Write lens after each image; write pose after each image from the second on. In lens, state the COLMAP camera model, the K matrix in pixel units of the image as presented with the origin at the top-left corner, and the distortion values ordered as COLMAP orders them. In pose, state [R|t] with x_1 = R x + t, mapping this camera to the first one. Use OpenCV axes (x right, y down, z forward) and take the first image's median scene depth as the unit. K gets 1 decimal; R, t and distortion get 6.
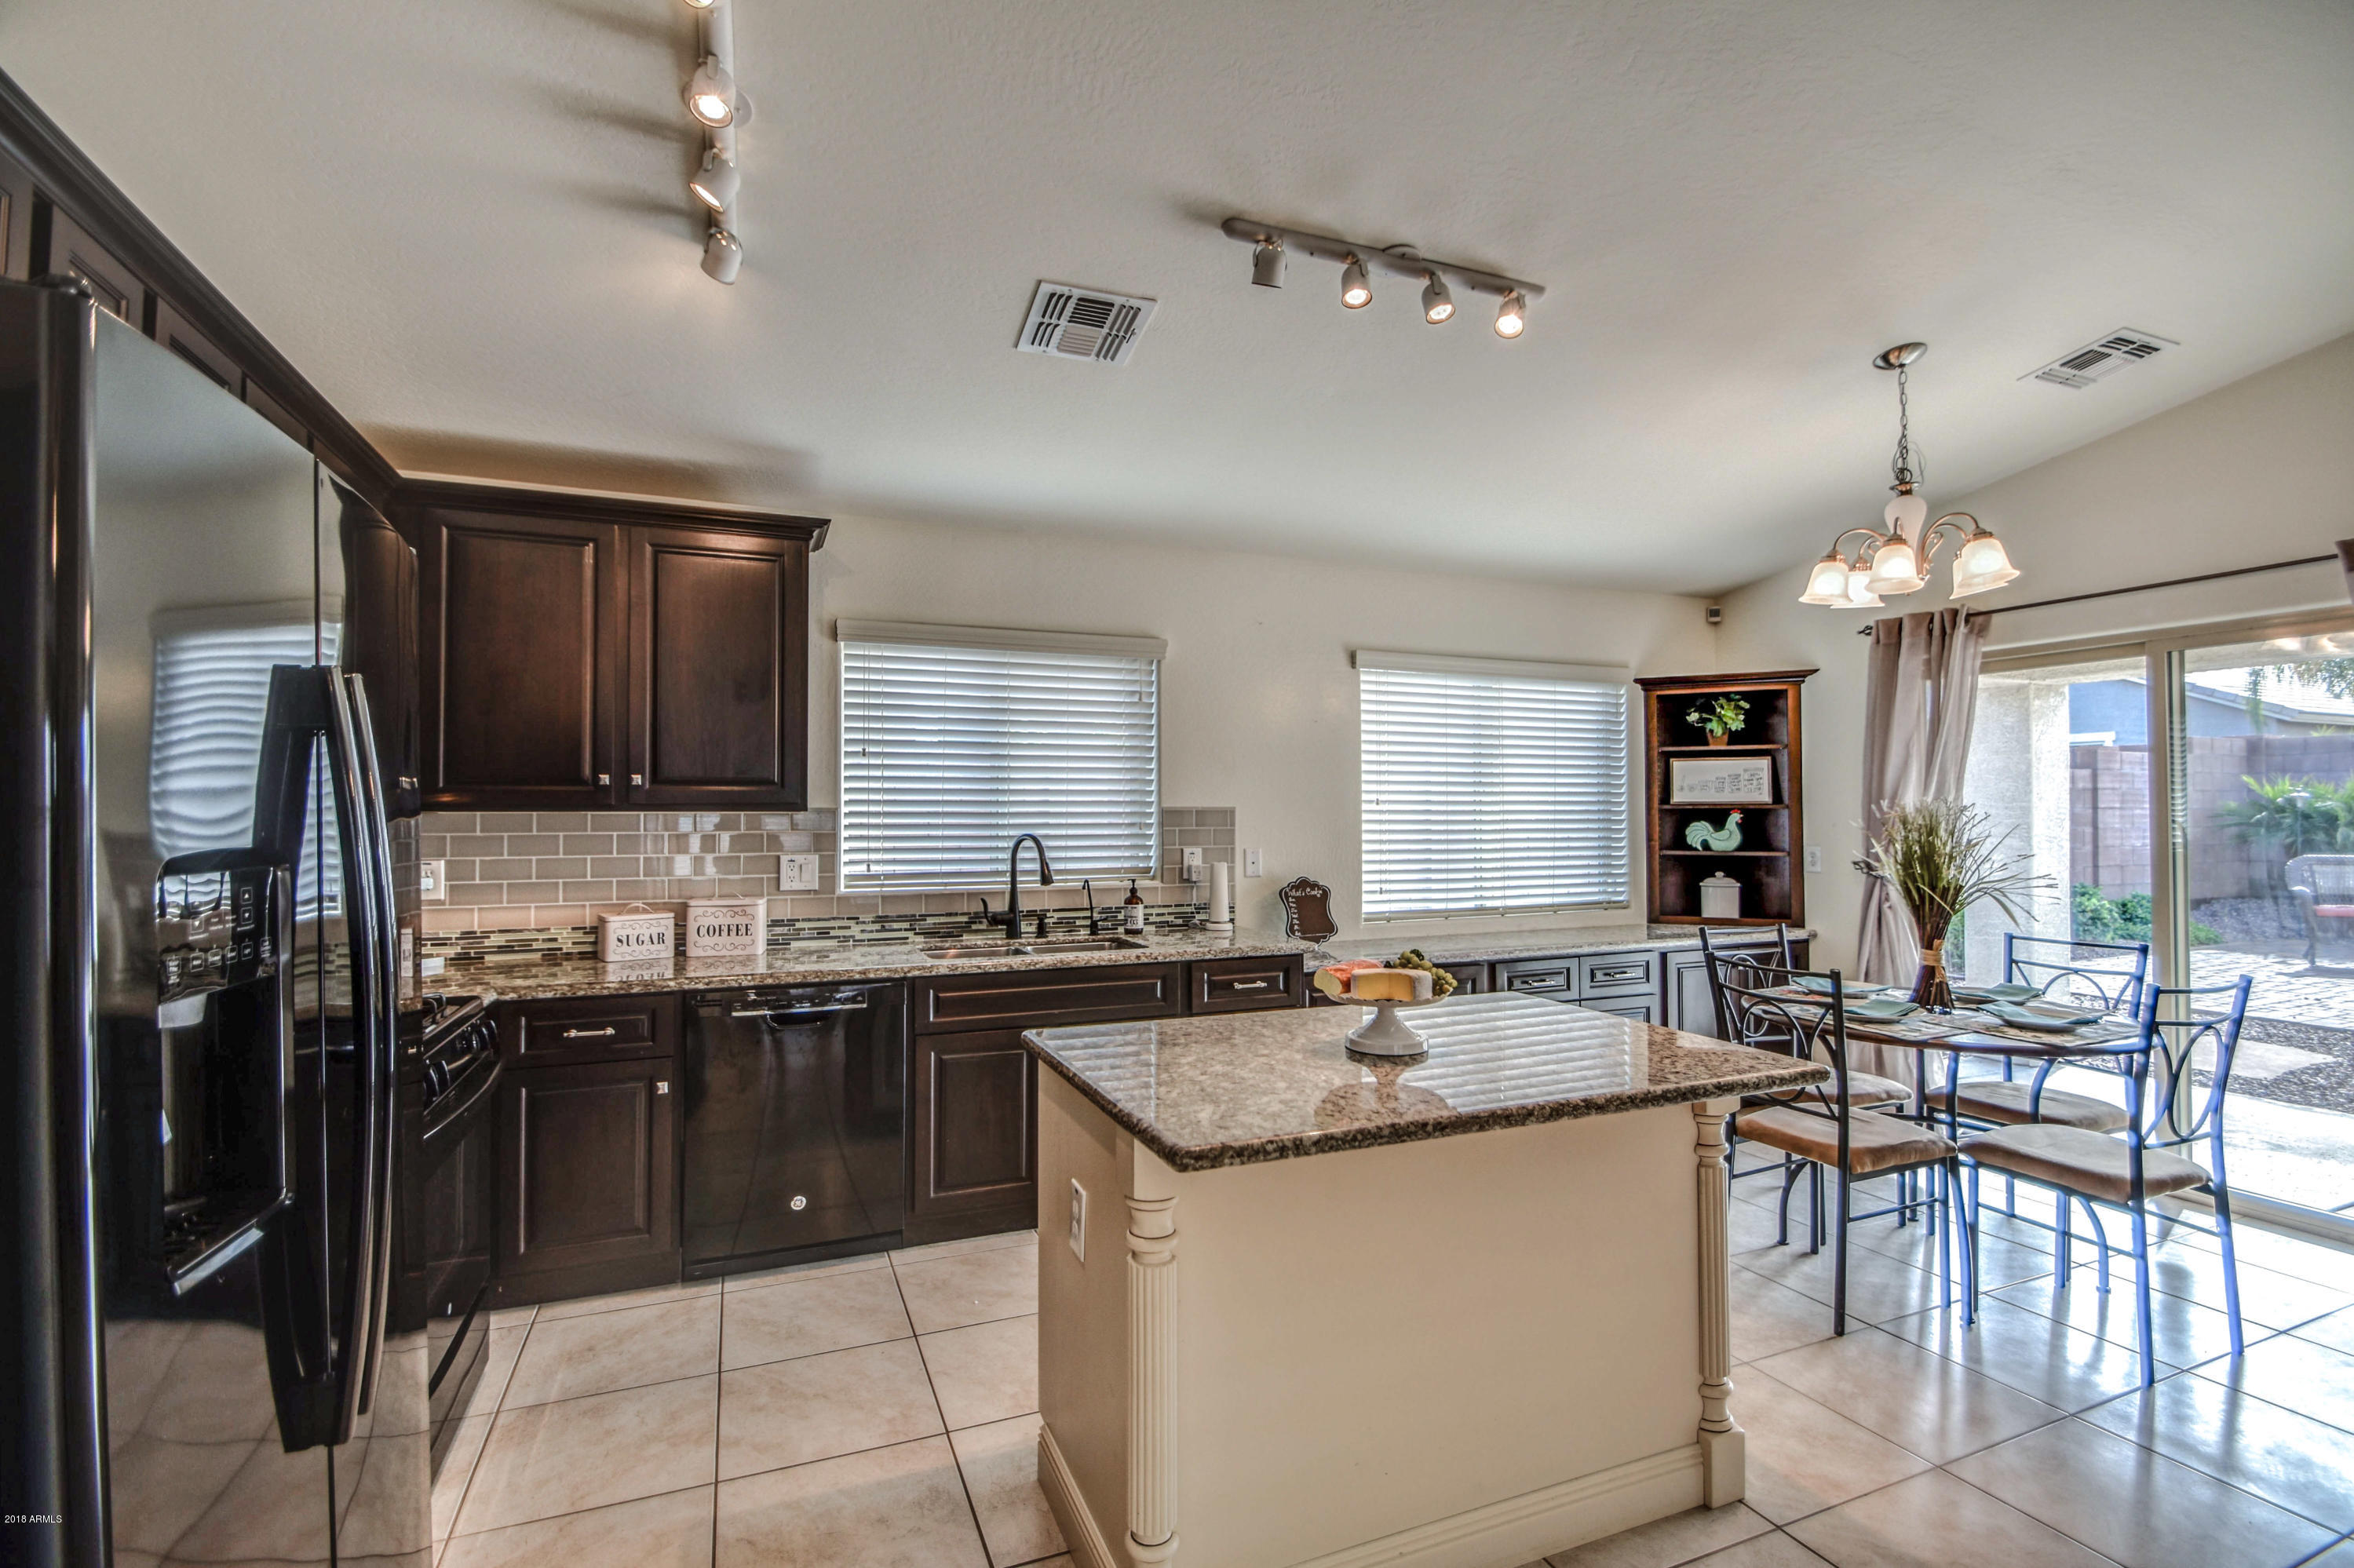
lens RADIAL K [[1050.0, 0, 1217.1], [0, 1050.0, 811.7], [0, 0, 1]] dist [0.000513, -0.008569]
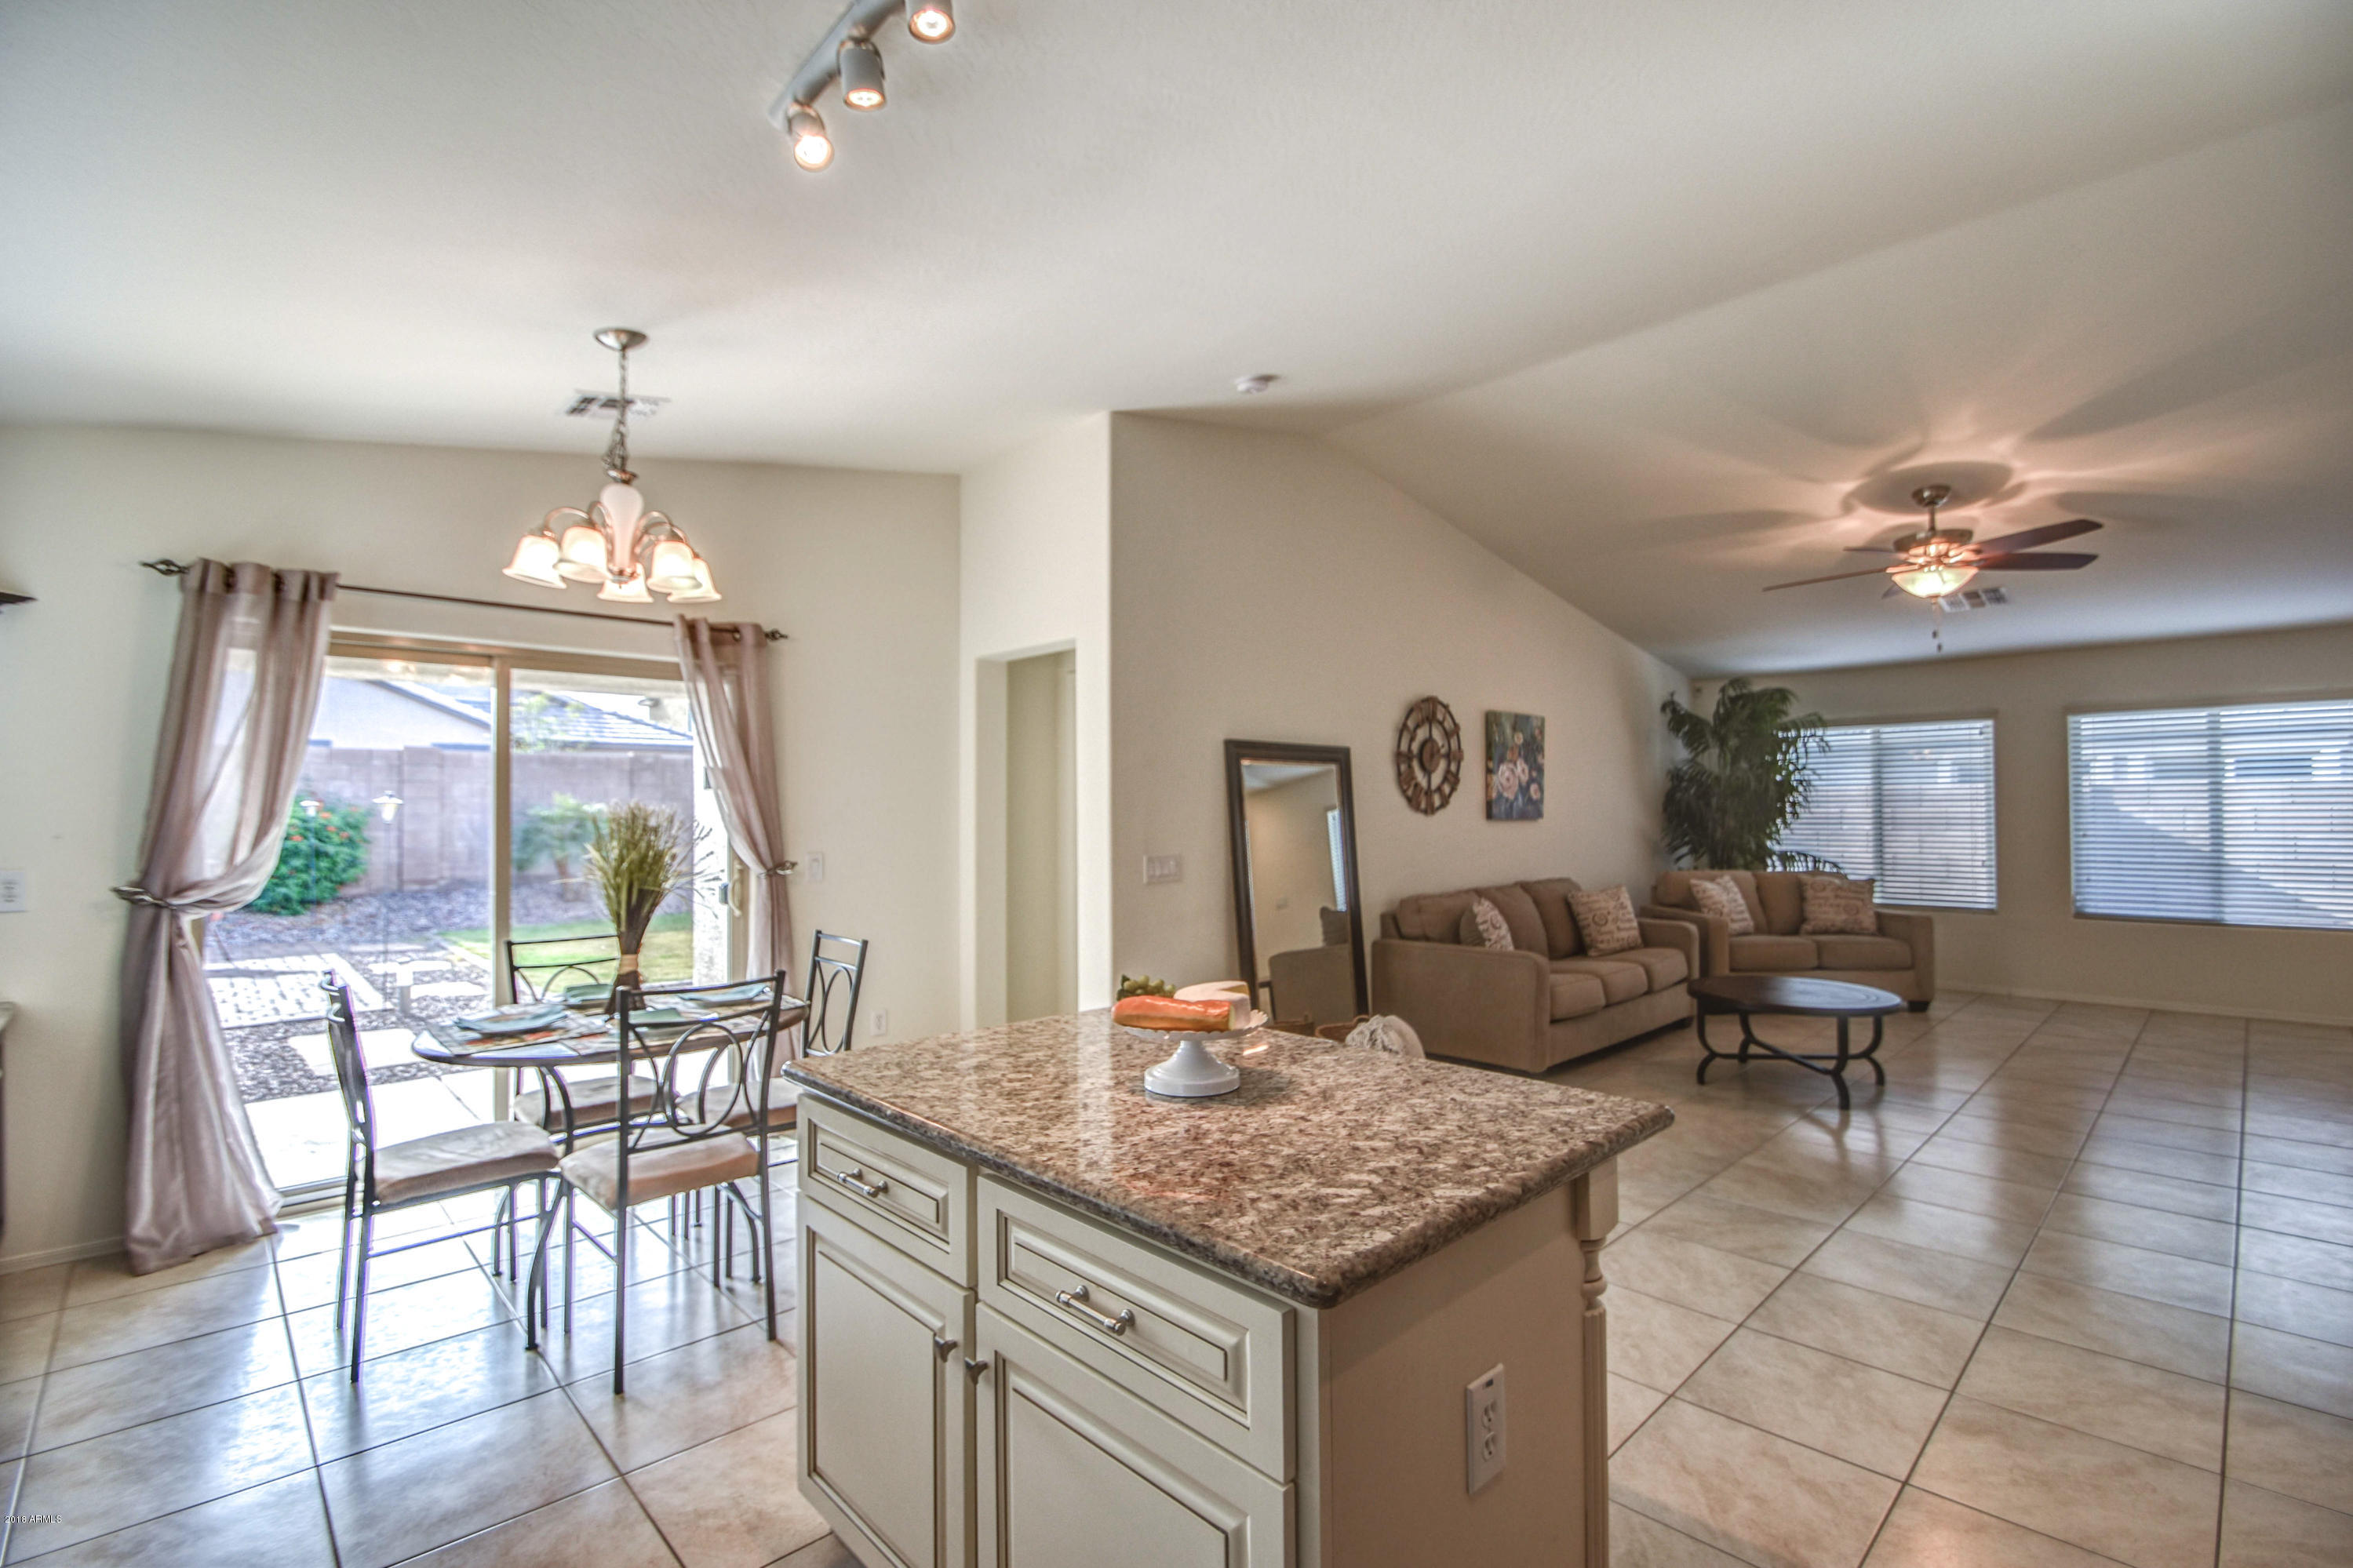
lens RADIAL K [[1038.5, 0, 1169.7], [0, 1038.5, 791.1], [0, 0, 1]] dist [0.011600, -0.014313]
pose [[-0.359839, 0.021126, 0.932775, -0.338092], [0.006719, 0.999776, -0.020052, 0.002819], [-0.932990, -0.000948, -0.359900, 0.670107]]
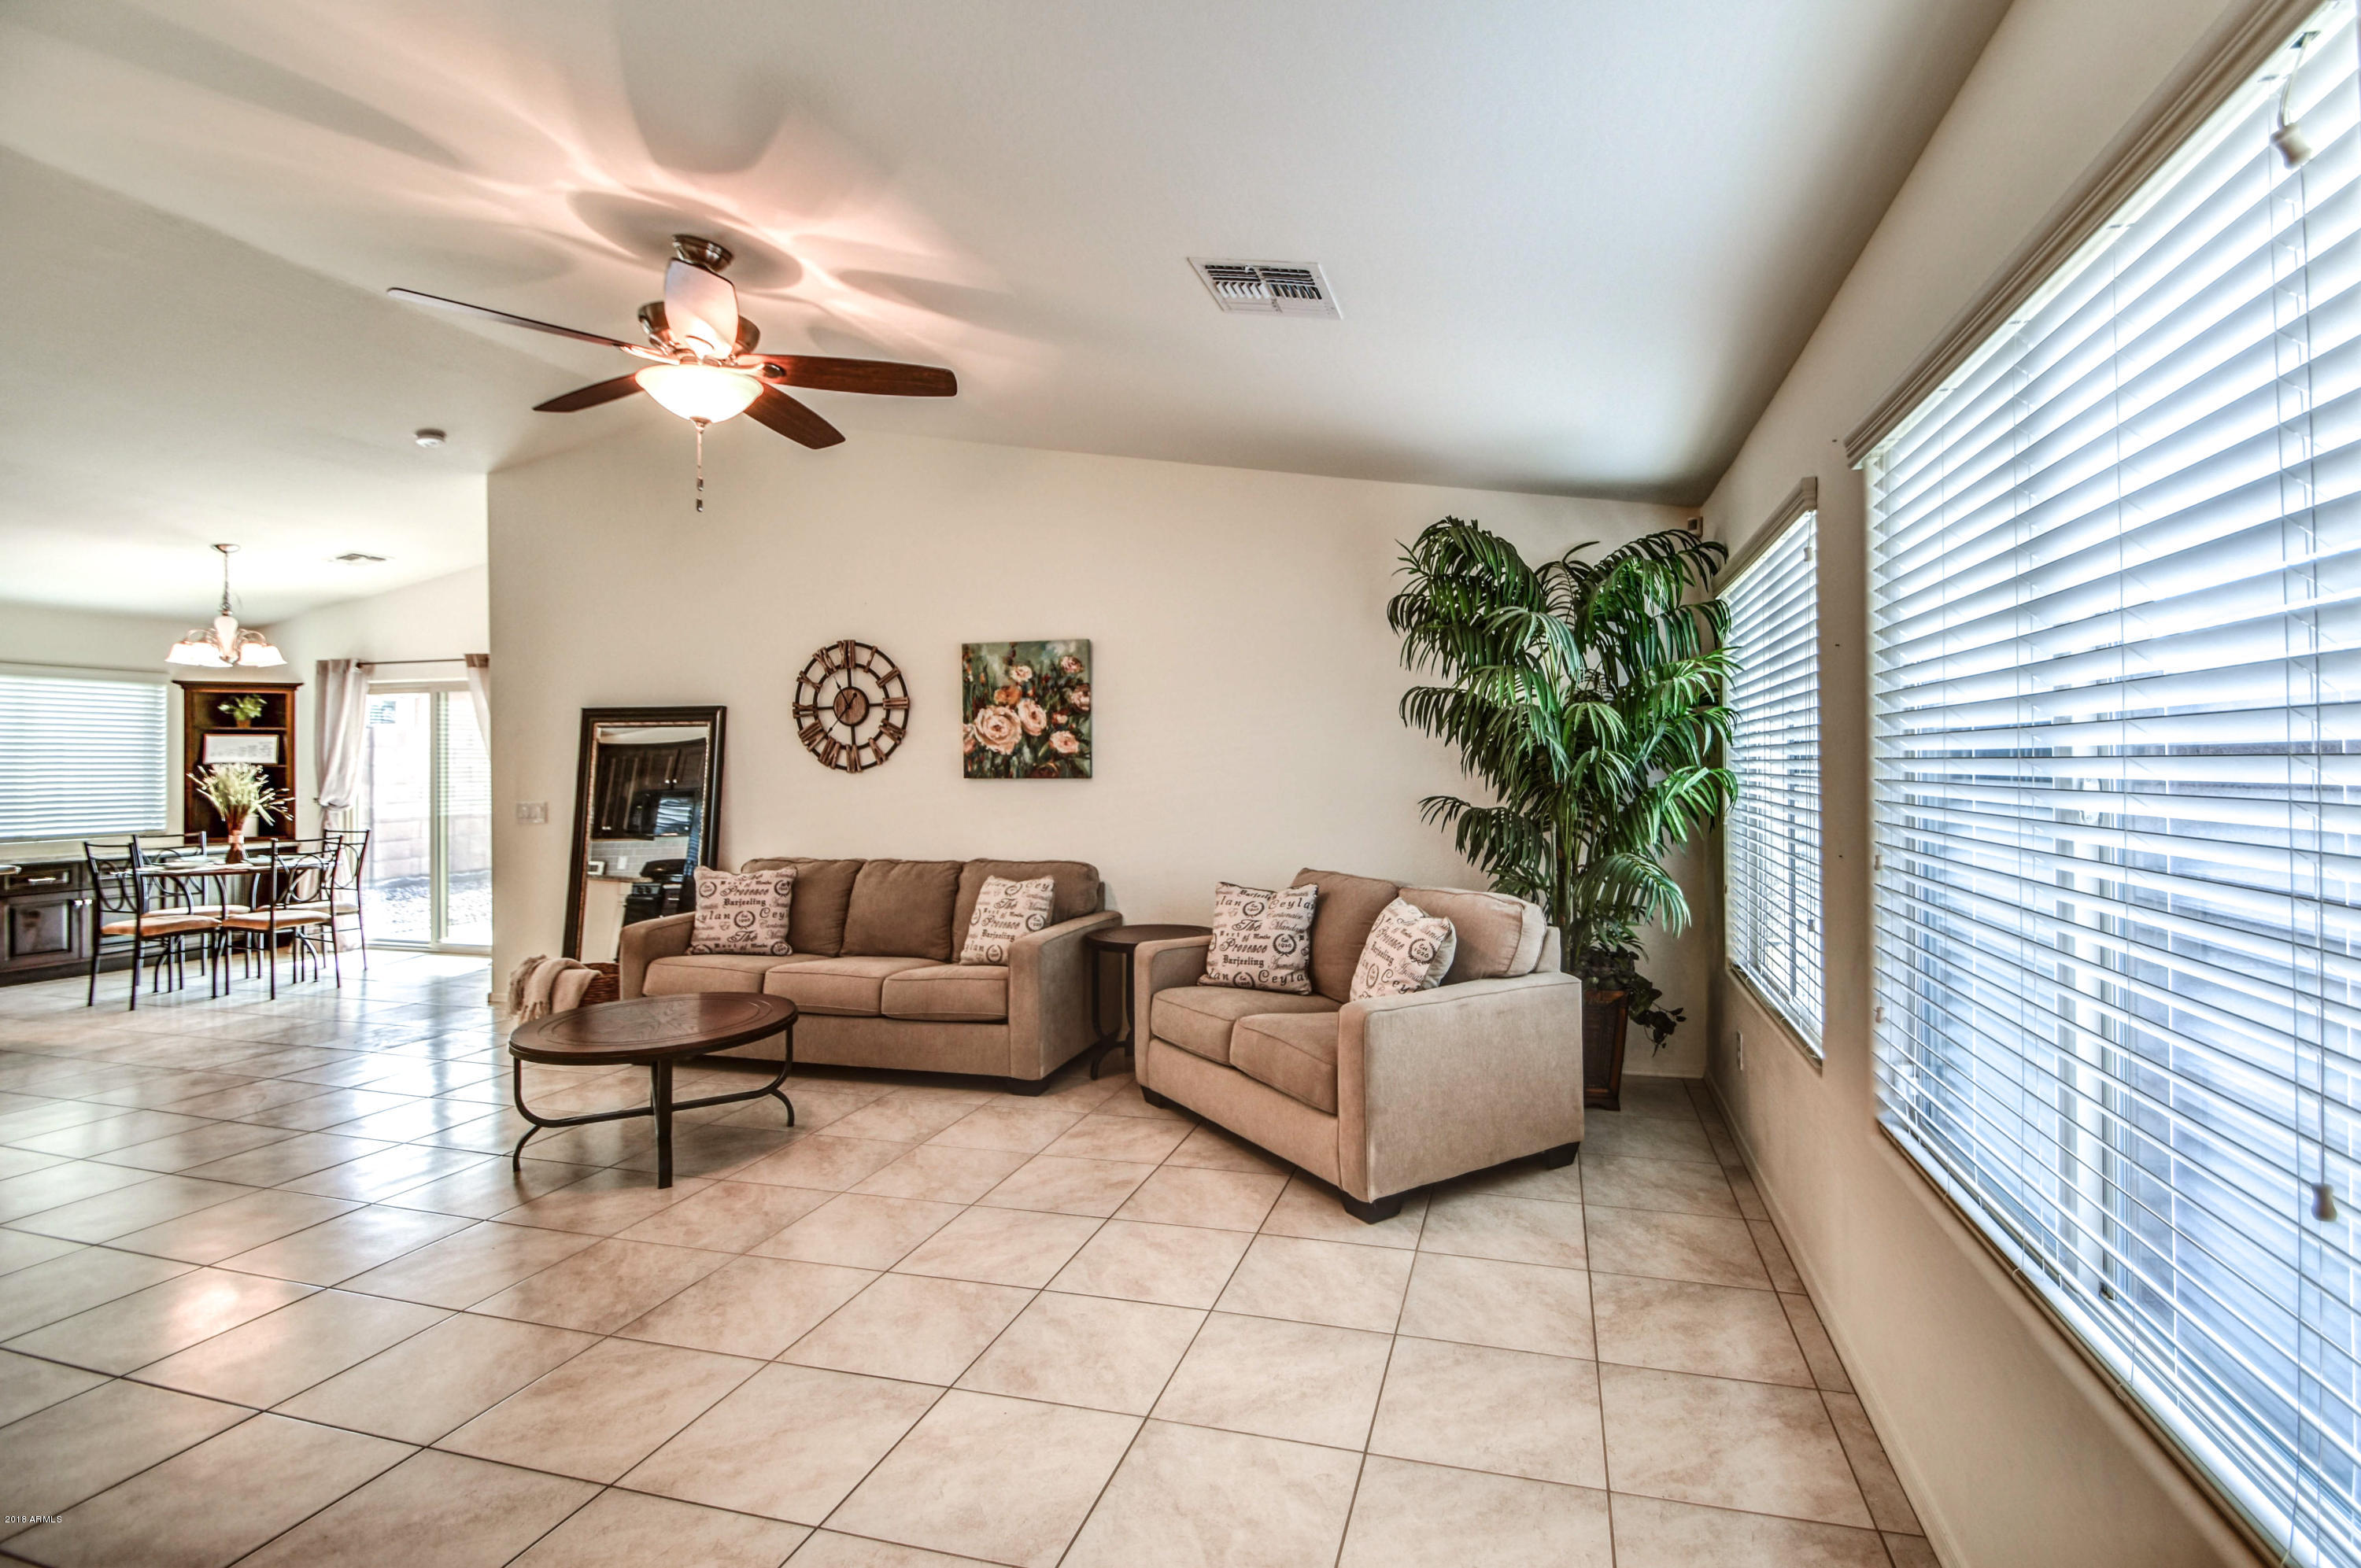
lens RADIAL K [[1114.4, 0, 1213.7], [0, 1114.4, 756.7], [0, 0, 1]] dist [-0.003576, -0.001617]
pose [[0.609908, 0.004709, 0.792458, 0.064559], [0.004657, 0.999944, -0.009526, 0.004403], [-0.792458, 0.009500, 0.609852, -1.392834]]
